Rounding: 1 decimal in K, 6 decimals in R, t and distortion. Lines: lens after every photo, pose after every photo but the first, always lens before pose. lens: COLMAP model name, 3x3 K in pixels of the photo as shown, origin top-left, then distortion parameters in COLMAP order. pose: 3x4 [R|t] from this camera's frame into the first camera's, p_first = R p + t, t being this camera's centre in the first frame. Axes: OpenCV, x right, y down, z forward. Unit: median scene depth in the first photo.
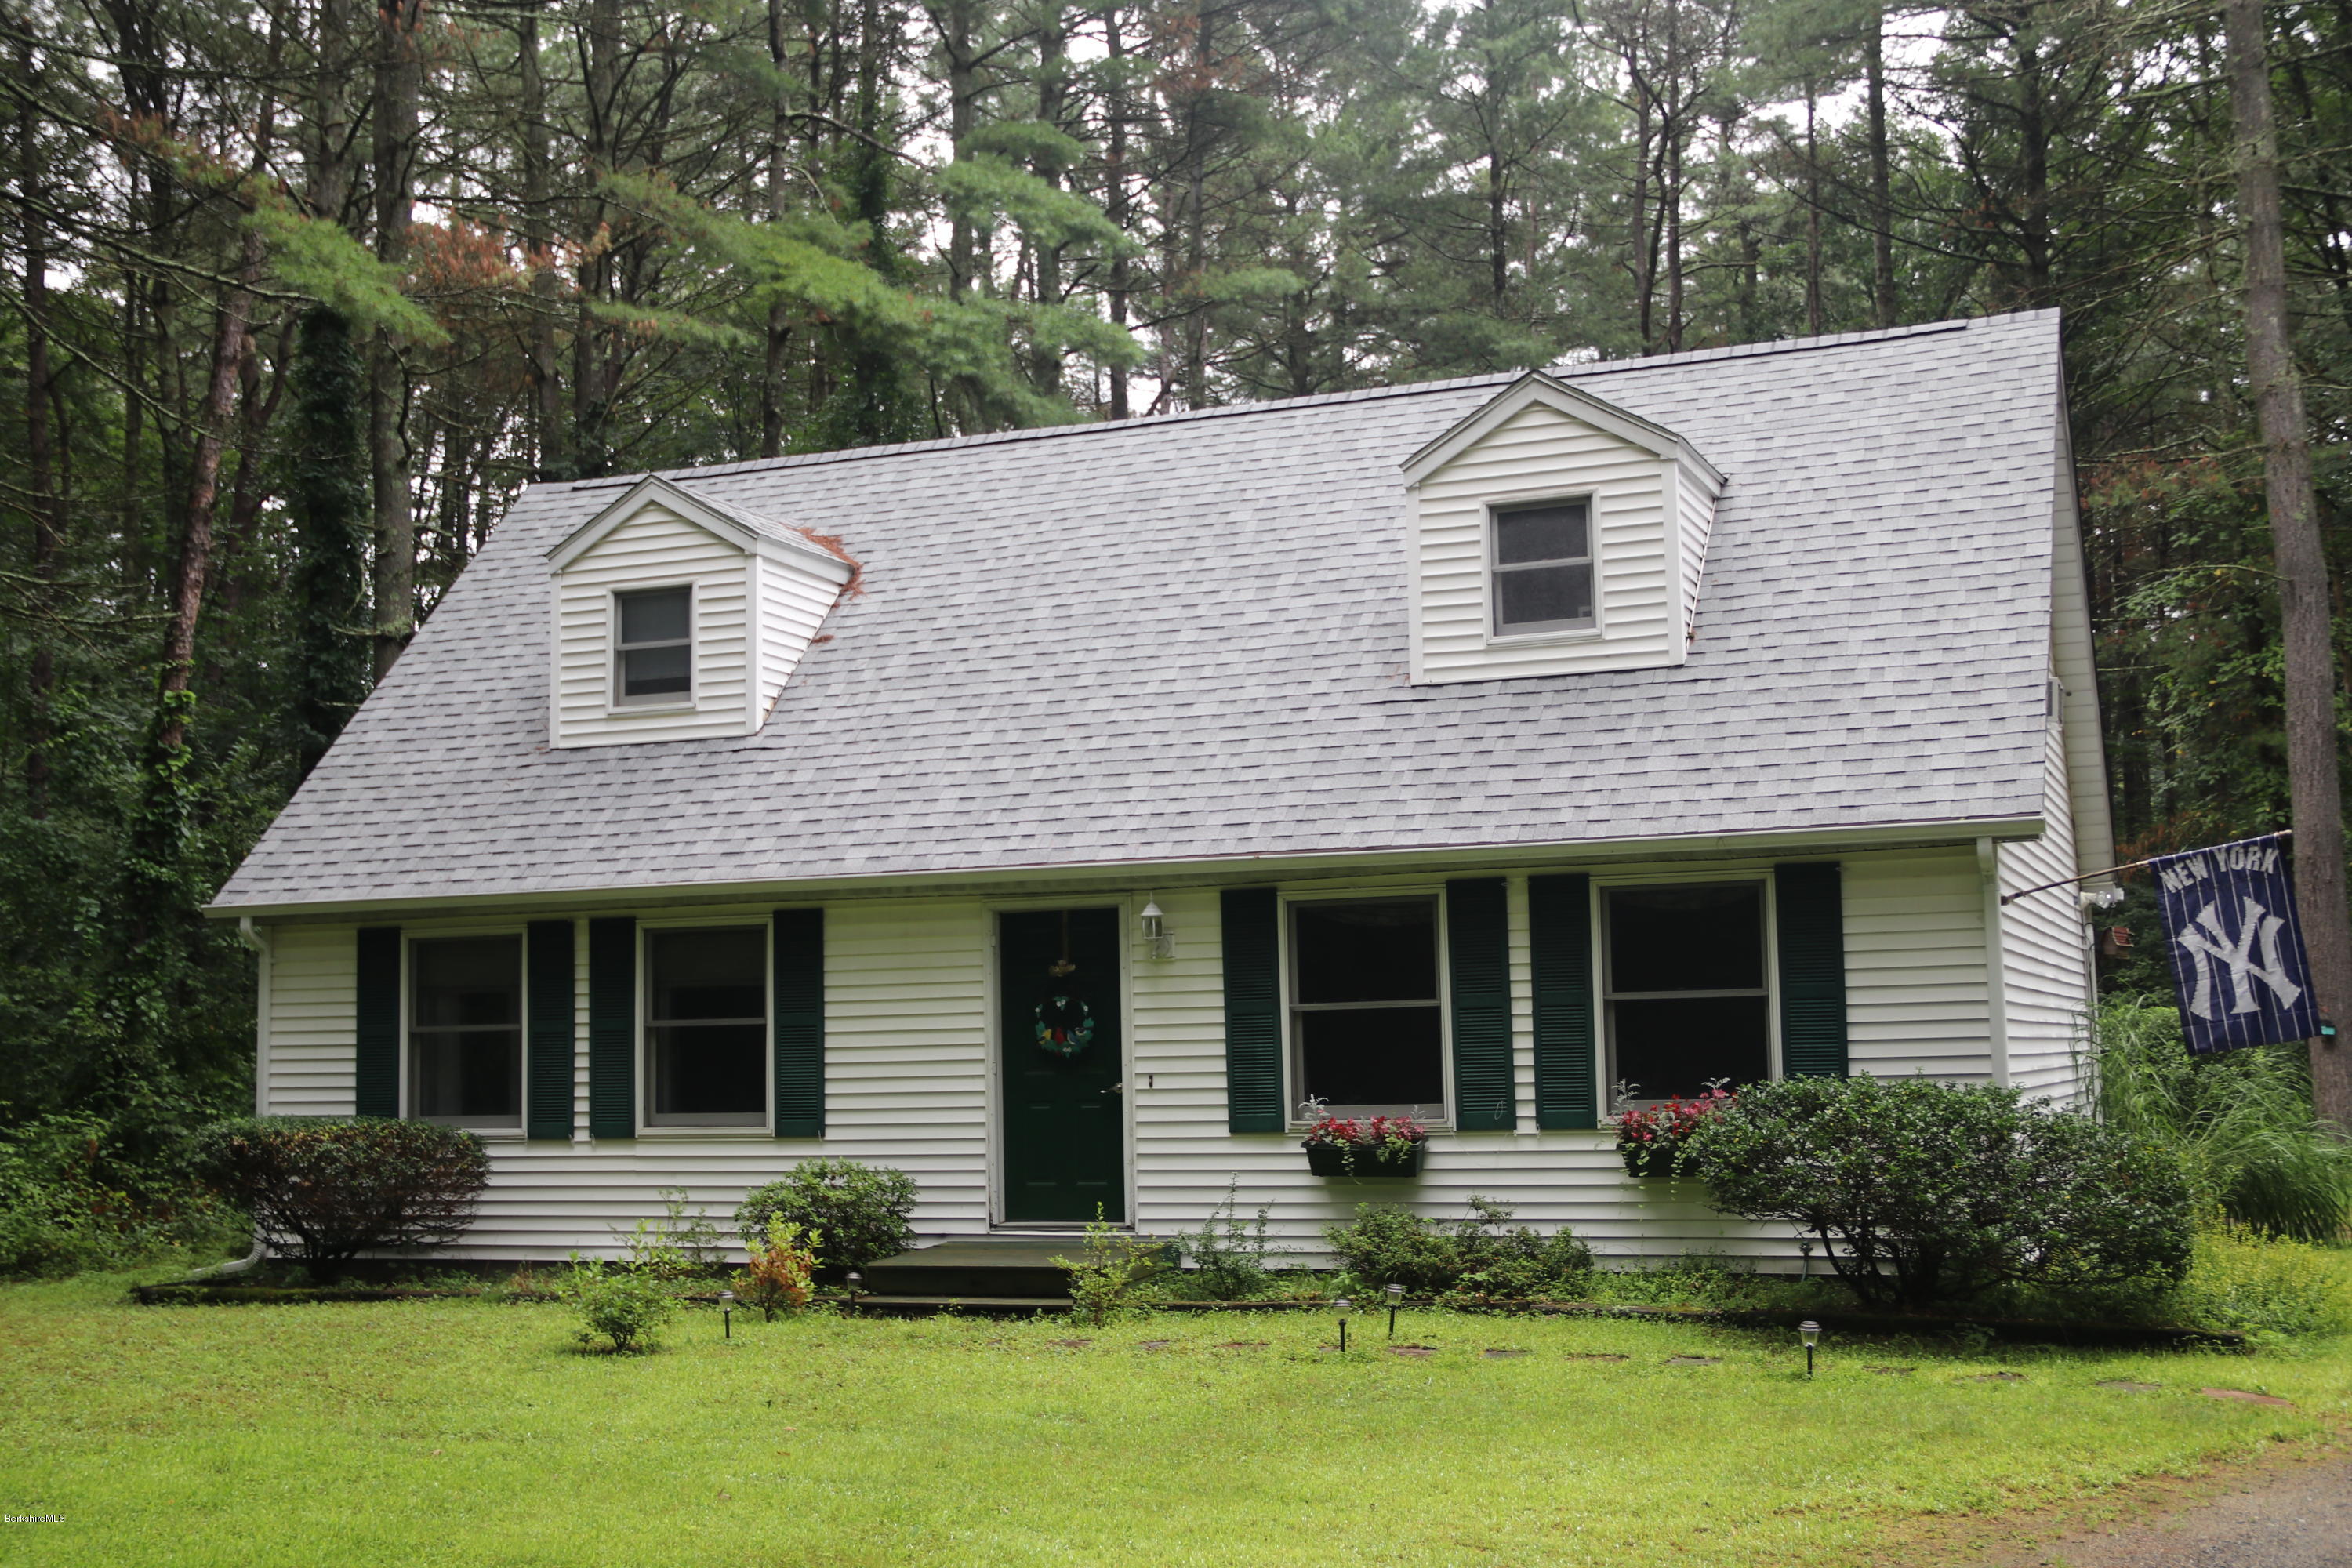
lens RADIAL K [[2688.9, 0, 1176.0], [0, 2688.9, 784.0], [0, 0, 1]] dist [0.008574, 0.029150]
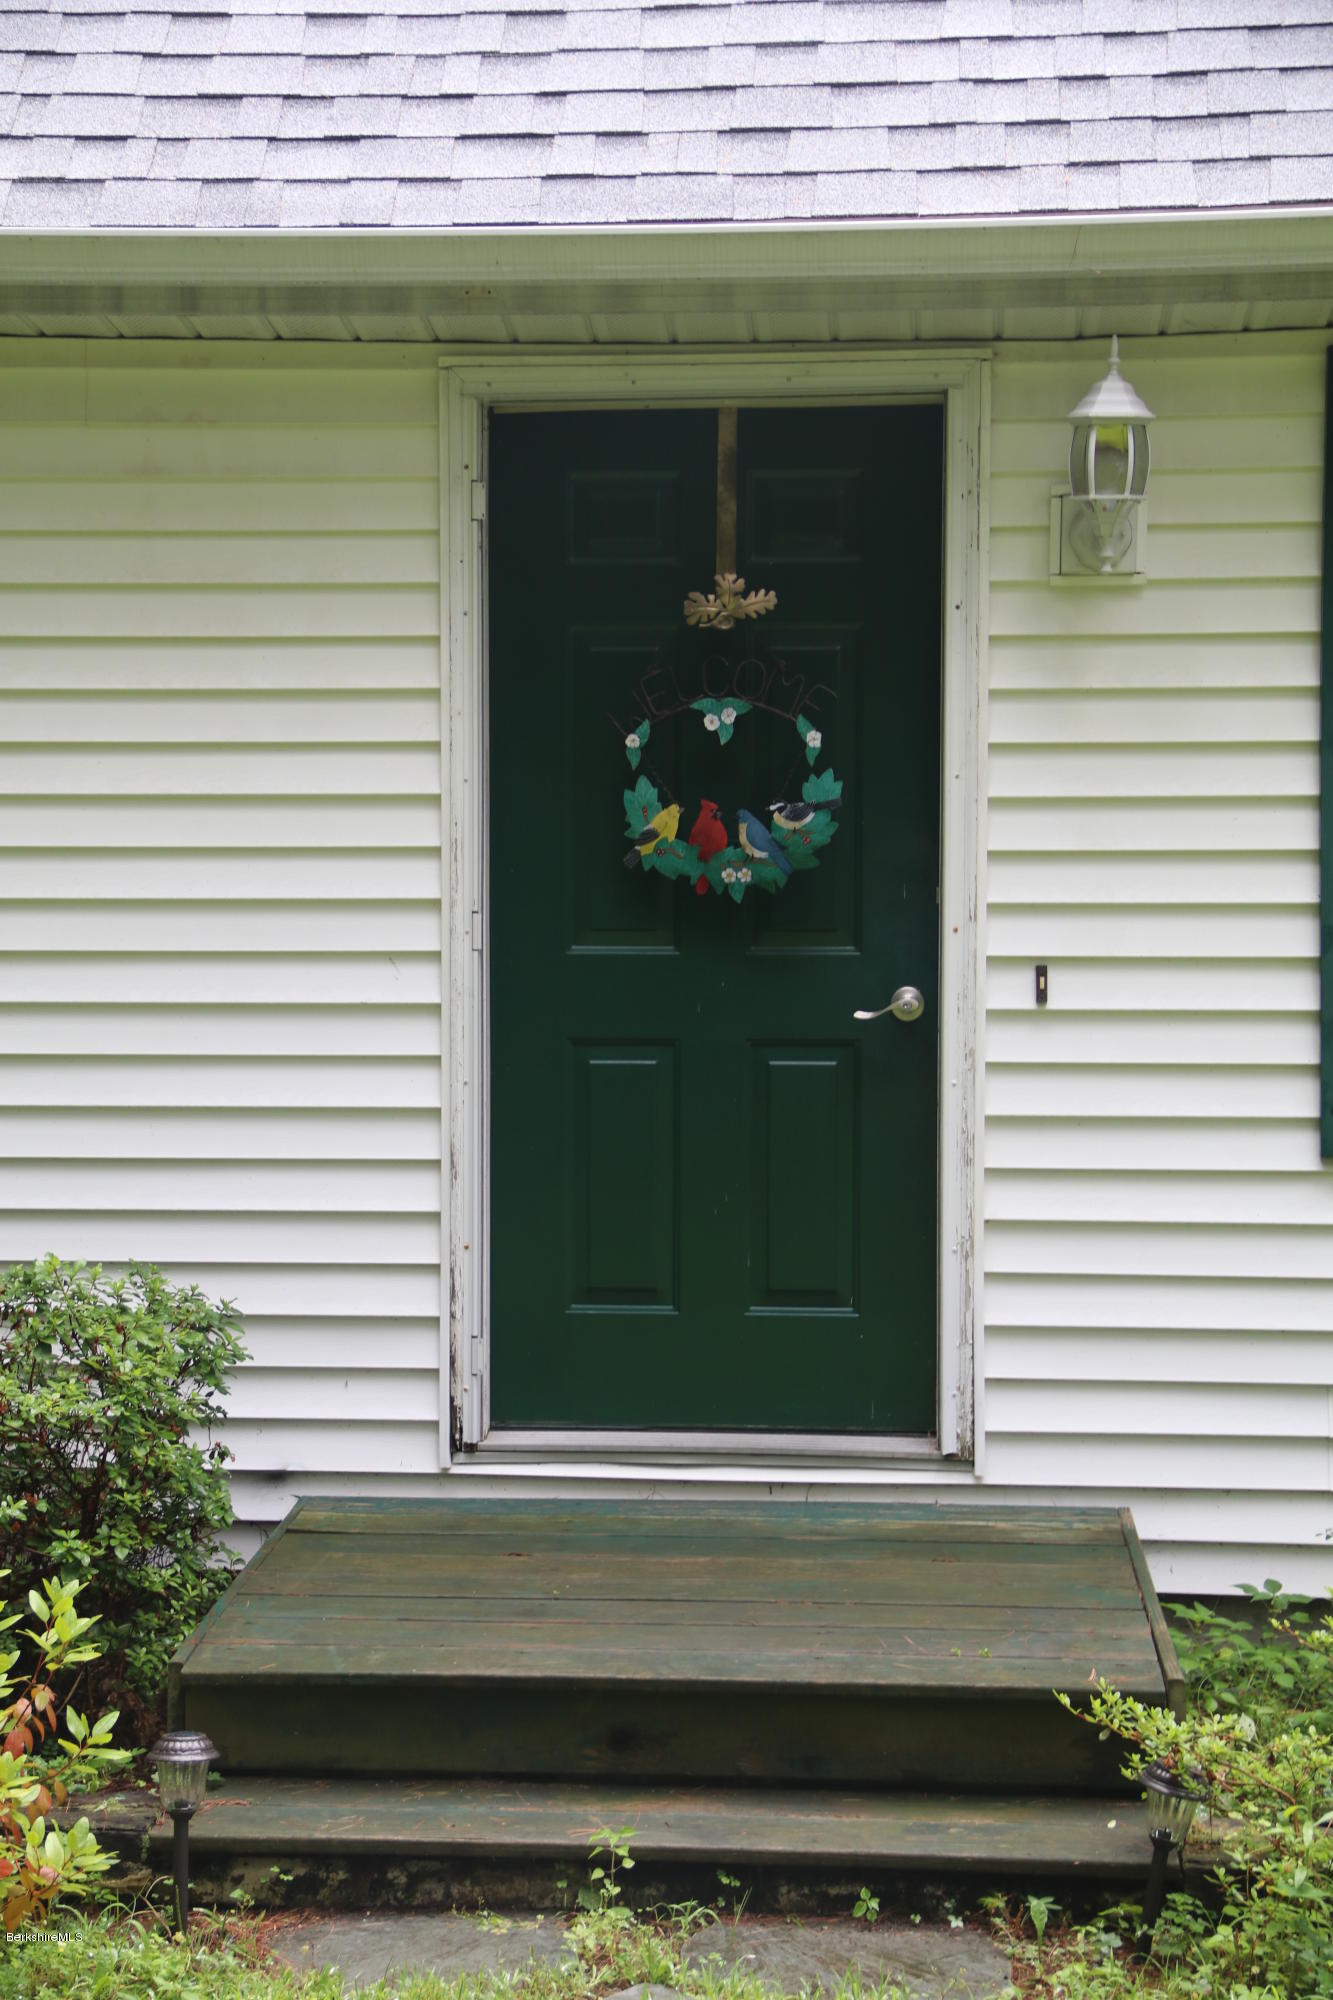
lens RADIAL K [[3335.8, 0, 660.8], [0, 3335.8, 1033.9], [0, 0, 1]] dist [0.272876, 0.035832]
pose [[0.954653, 0.014444, 0.297370, -0.159309], [-0.052677, 0.991258, 0.120963, 0.071109], [-0.293023, -0.131143, 0.947069, 0.640131]]
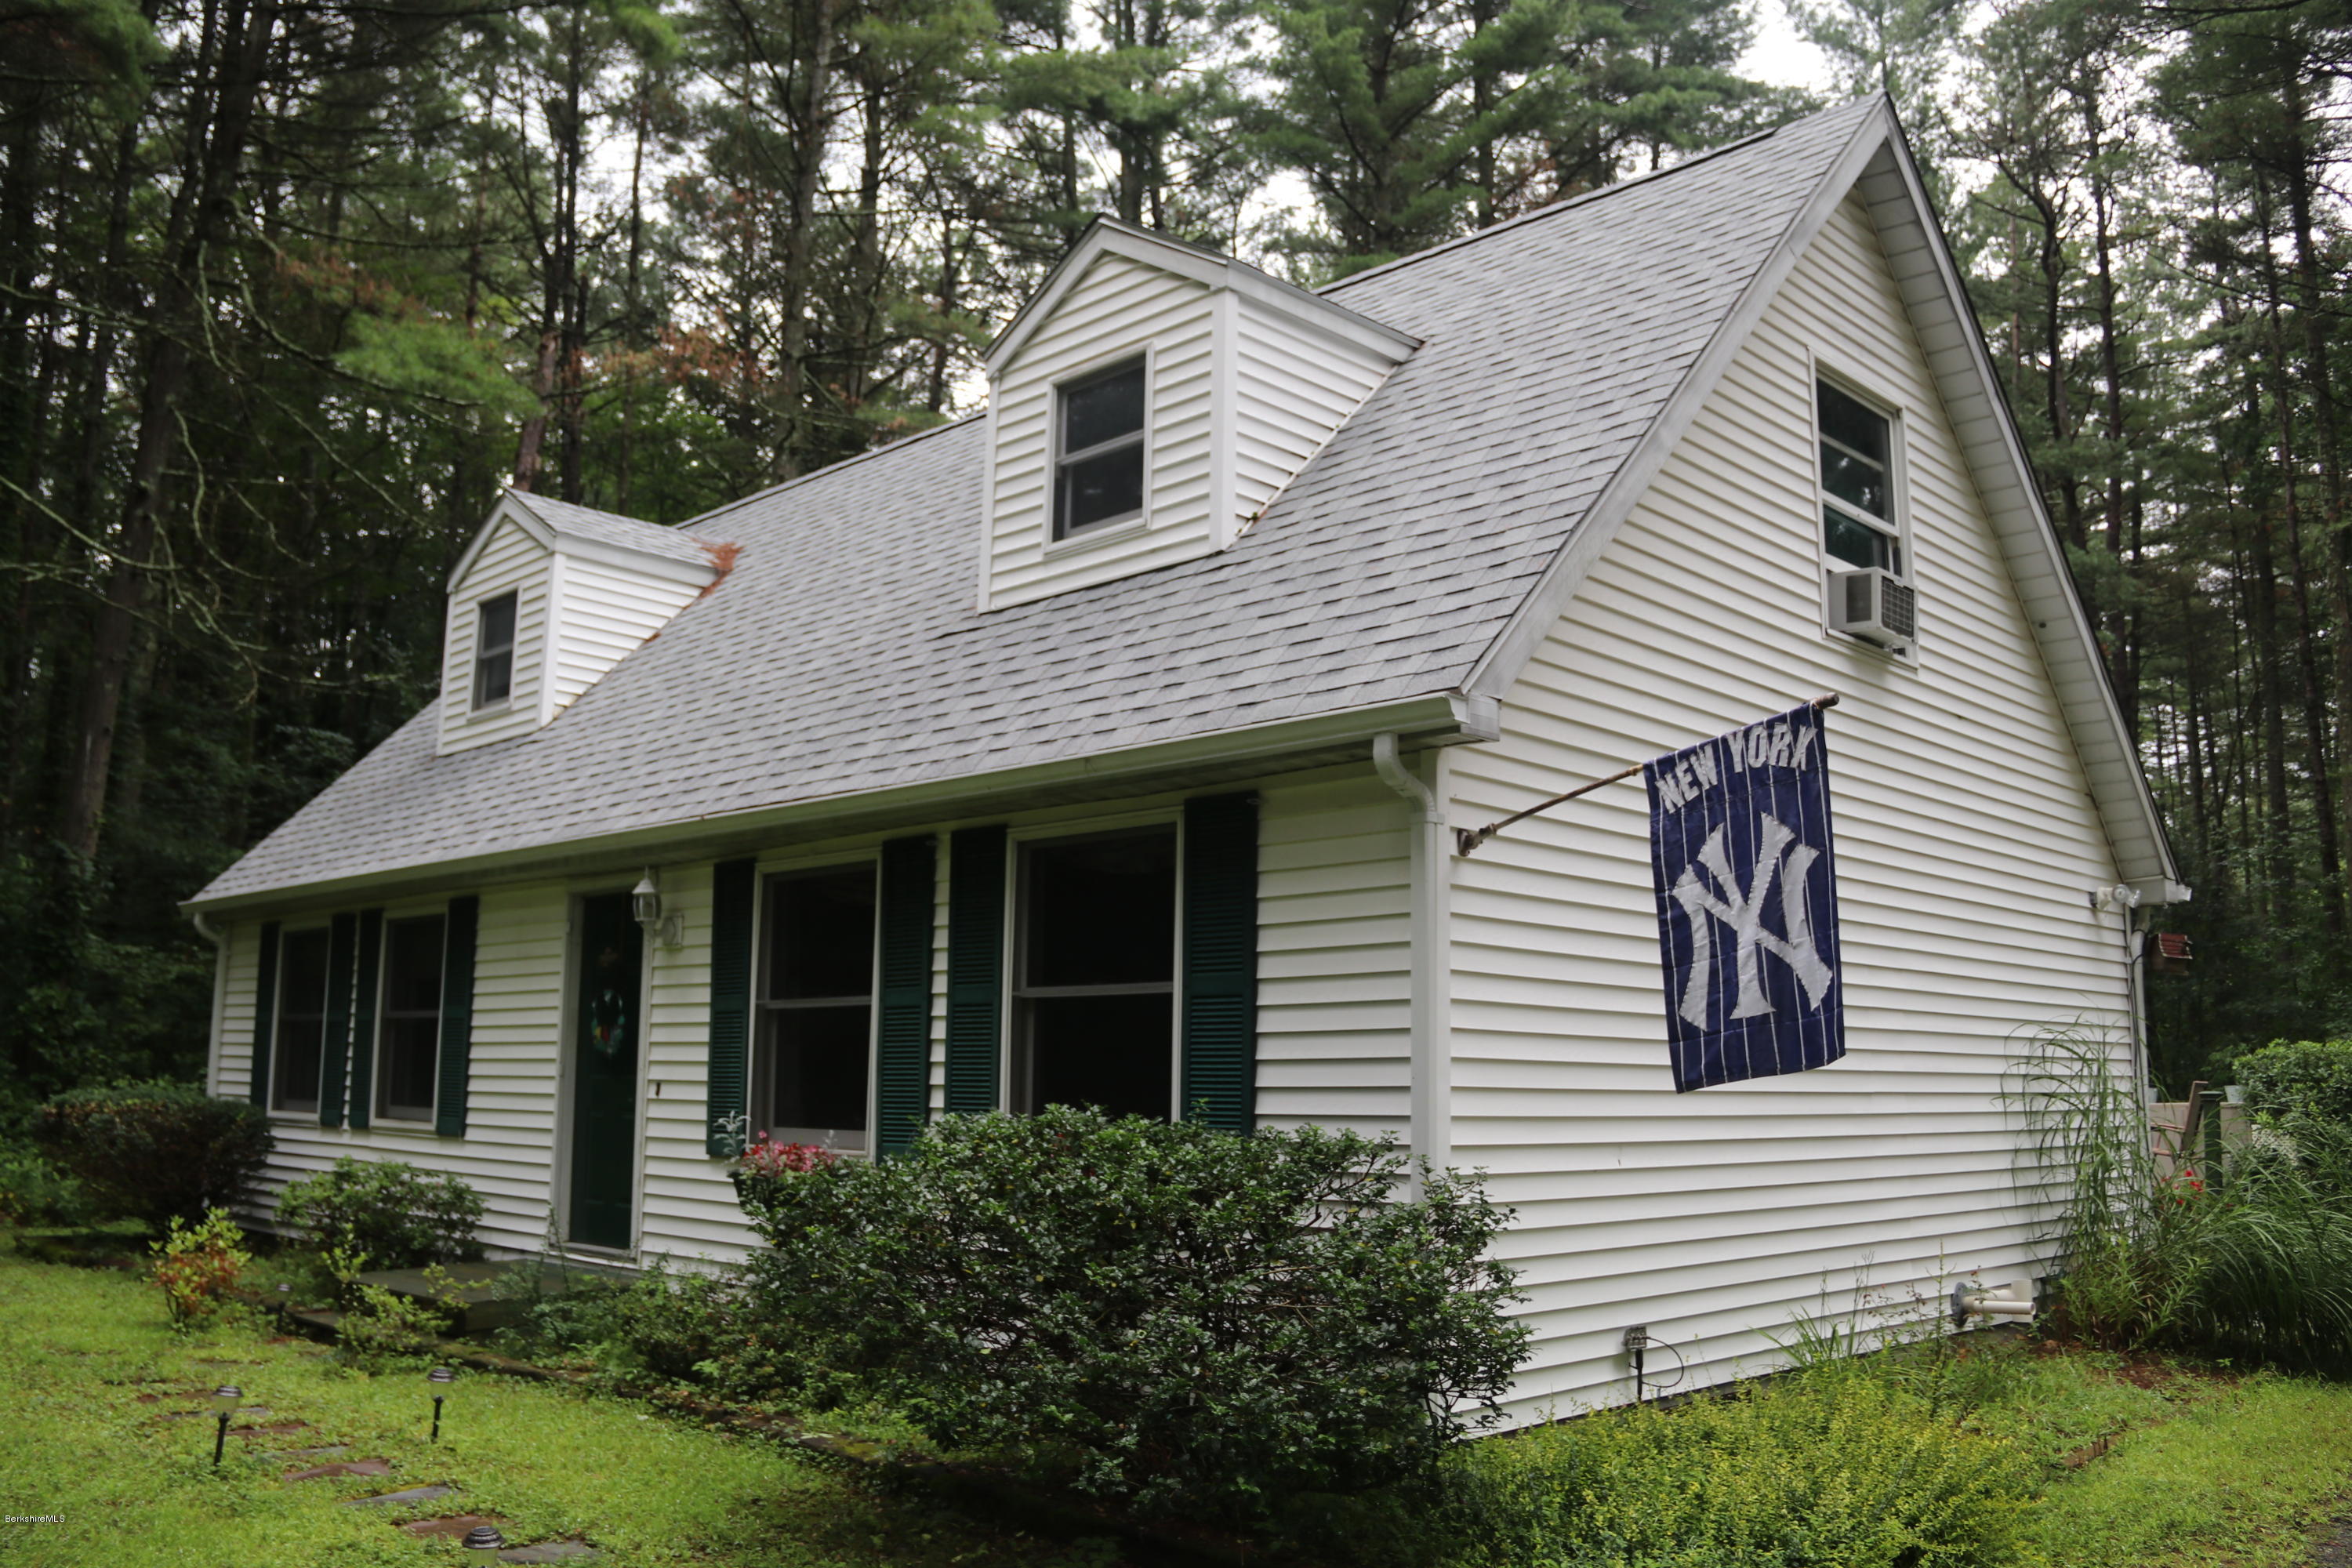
lens RADIAL K [[1941.5, 0, 1176.0], [0, 1941.5, 784.0], [0, 0, 1]] dist [-0.147707, 0.122521]
pose [[0.923312, -0.028298, -0.383007, 0.368552], [0.006860, 0.998338, -0.057224, 0.048841], [0.383990, 0.050208, 0.921971, 0.489623]]
